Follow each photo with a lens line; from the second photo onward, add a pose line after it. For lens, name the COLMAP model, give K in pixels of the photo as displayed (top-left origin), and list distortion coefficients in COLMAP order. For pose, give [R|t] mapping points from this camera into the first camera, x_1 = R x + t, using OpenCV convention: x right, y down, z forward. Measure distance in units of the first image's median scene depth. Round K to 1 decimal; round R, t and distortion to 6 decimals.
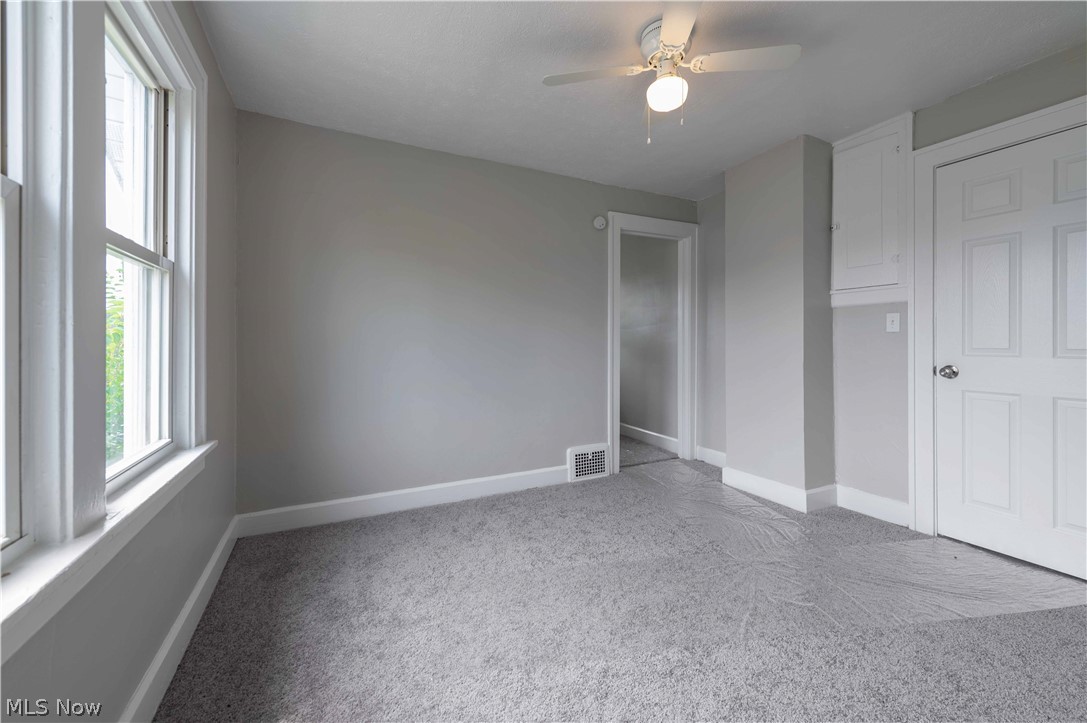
lens RADIAL K [[425.5, 0, 543.5], [0, 425.5, 361.5], [0, 0, 1]] dist [0.011071, 0.000028]
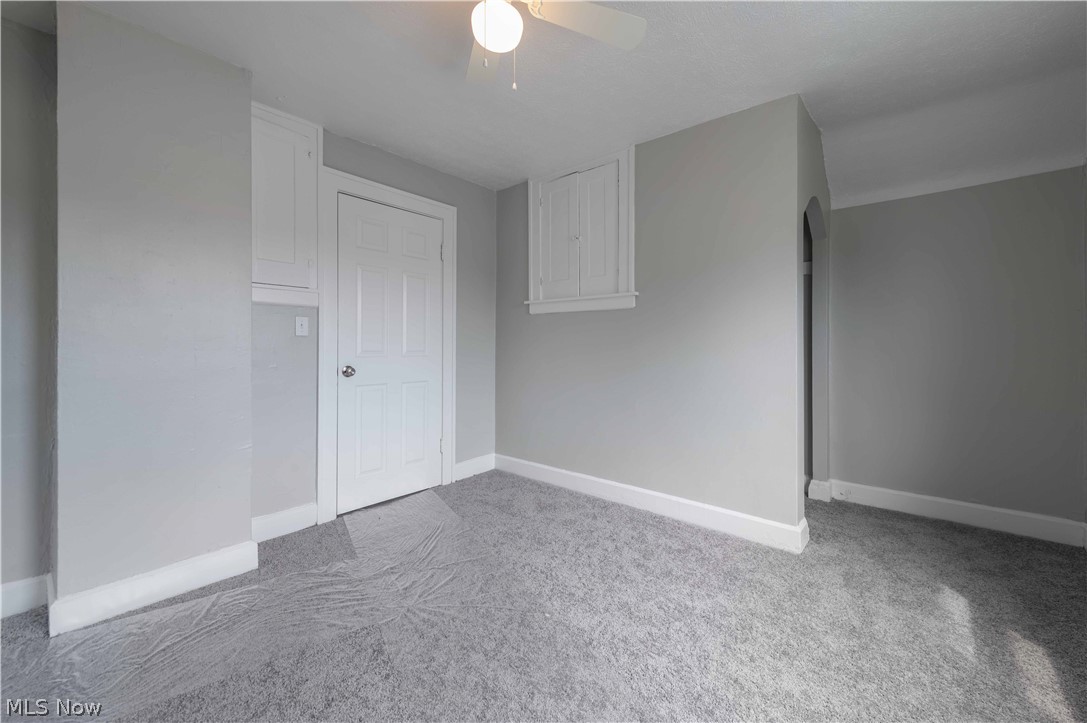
lens RADIAL K [[424.2, 0, 568.8], [0, 424.2, 360.1], [0, 0, 1]] dist [0.001603, 0.000049]
pose [[-0.423198, -0.027675, 0.905614, -0.348497], [0.034379, 0.998323, 0.046573, -0.039090], [-0.905385, 0.050844, -0.421537, 0.904752]]
